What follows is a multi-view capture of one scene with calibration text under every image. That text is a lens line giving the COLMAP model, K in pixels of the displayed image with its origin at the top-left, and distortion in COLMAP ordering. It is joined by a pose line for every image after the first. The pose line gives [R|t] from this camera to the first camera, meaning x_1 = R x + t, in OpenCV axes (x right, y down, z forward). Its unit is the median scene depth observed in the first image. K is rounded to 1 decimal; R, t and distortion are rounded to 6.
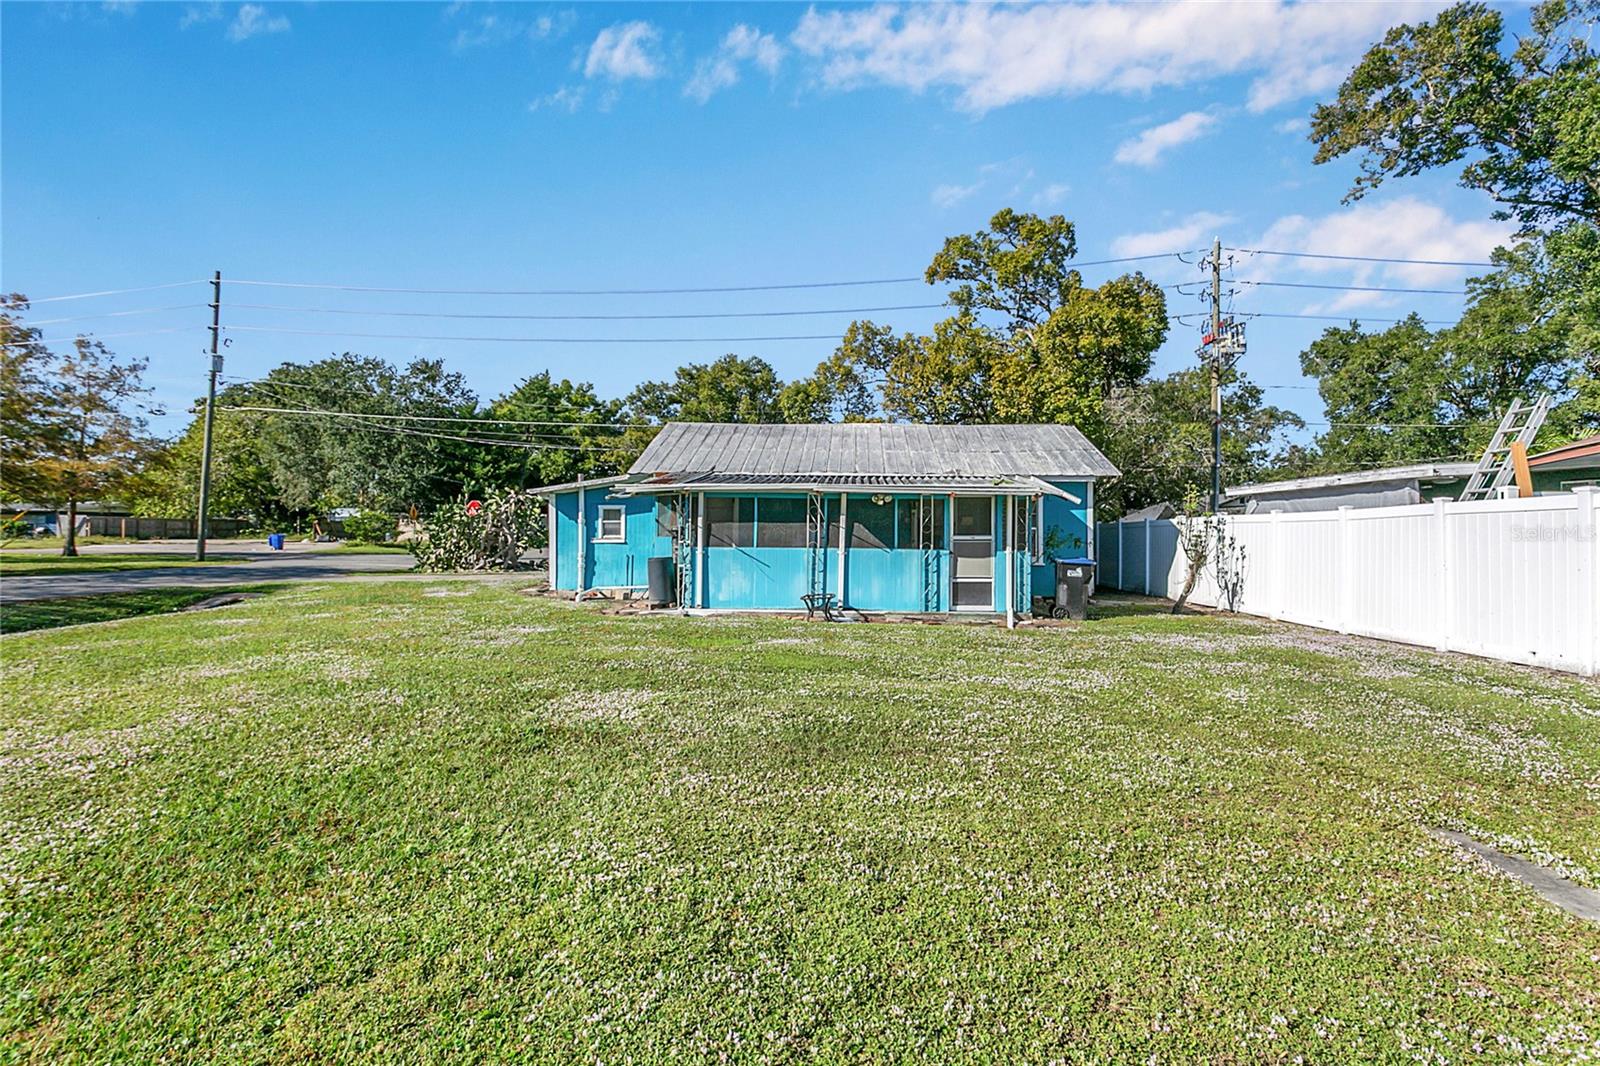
lens RADIAL K [[783.2, 0, 815.2], [0, 783.2, 508.2], [0, 0, 1]] dist [0.001649, 0.001235]
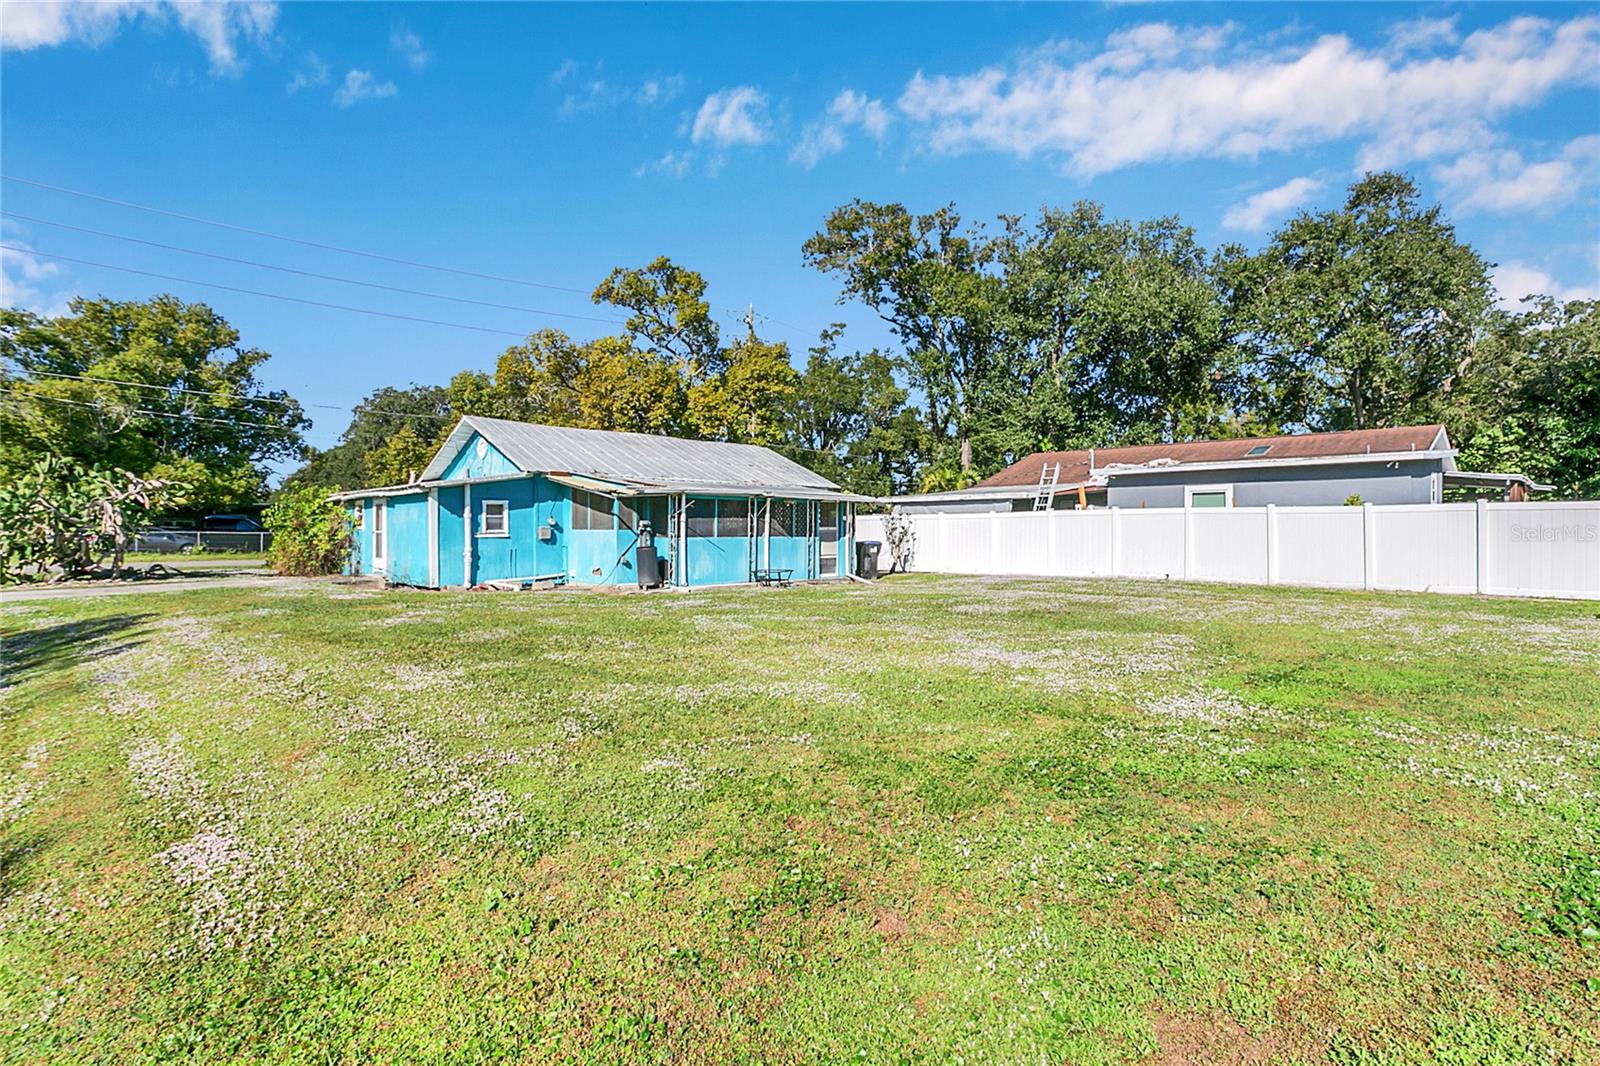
lens RADIAL K [[797.4, 0, 800.0], [0, 797.4, 533.0], [0, 0, 1]] dist [-0.001348, 0.000076]
pose [[0.681584, -0.010462, 0.731665, -0.945943], [-0.016307, 0.999432, 0.029482, 0.002313], [-0.731558, -0.032026, 0.681027, 0.001413]]
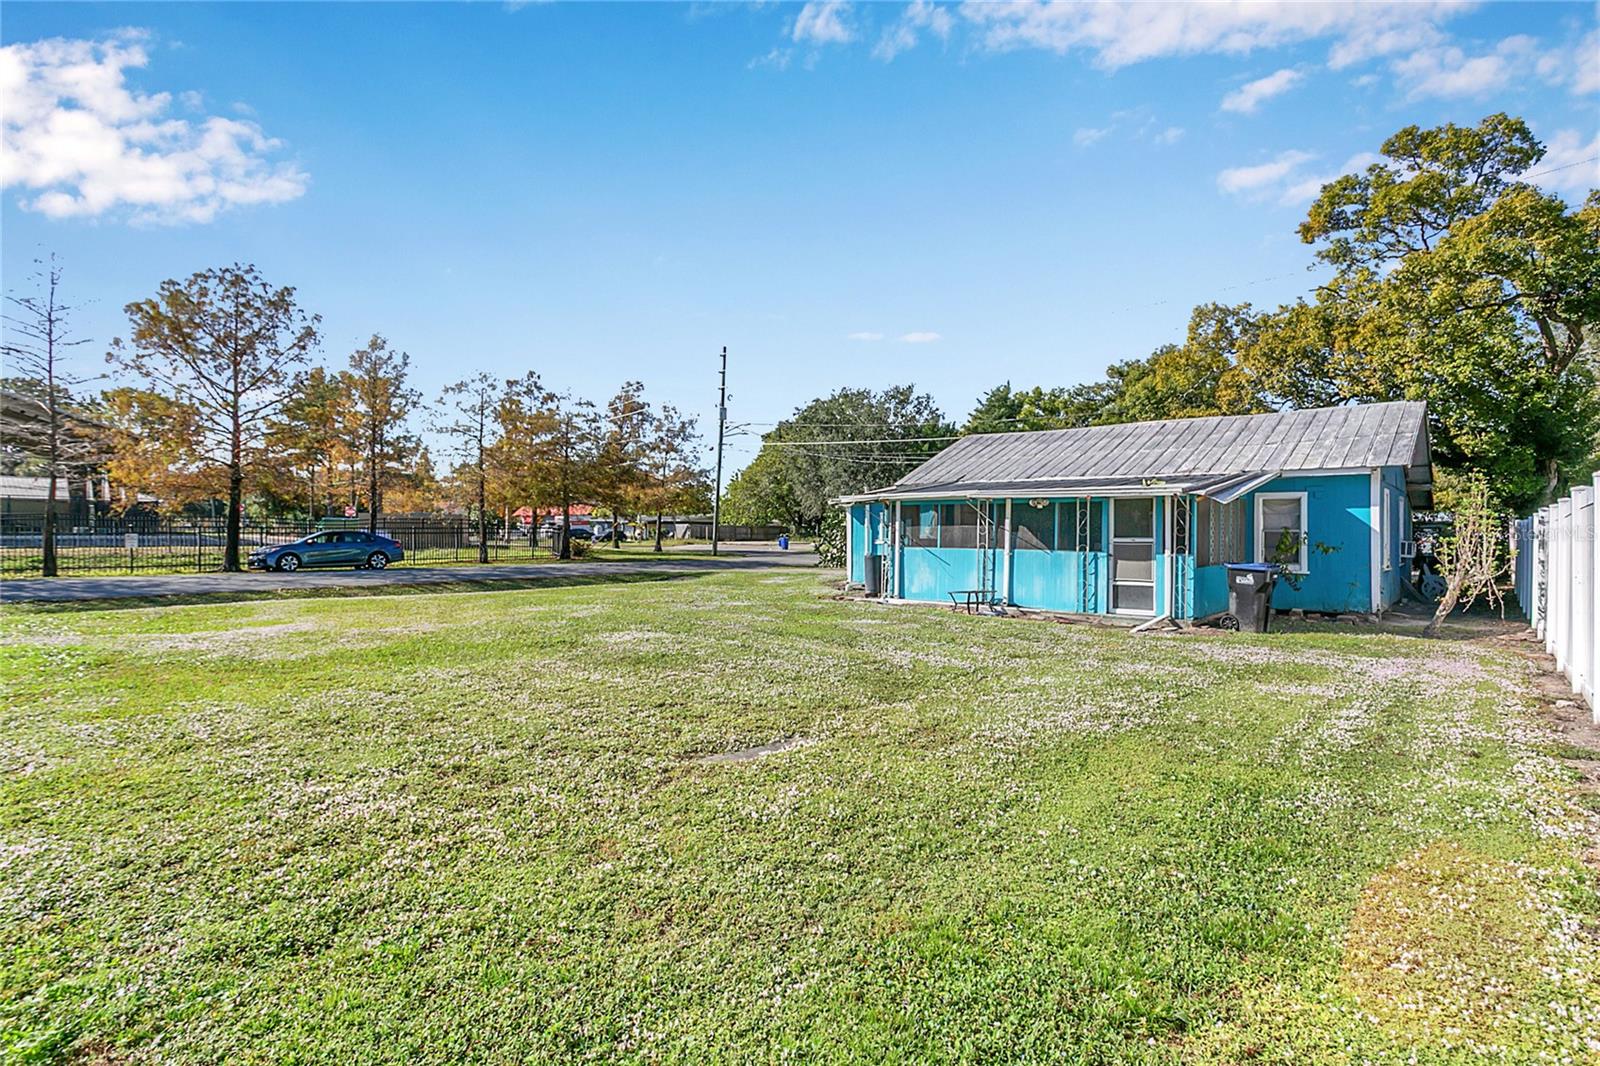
lens RADIAL K [[797.4, 0, 800.0], [0, 797.4, 533.0], [0, 0, 1]] dist [-0.001348, 0.000076]
pose [[0.777710, -0.002146, -0.628619, 0.500229], [0.018349, 0.999646, 0.019288, 0.001961], [0.628355, -0.026535, 0.777474, -0.036289]]
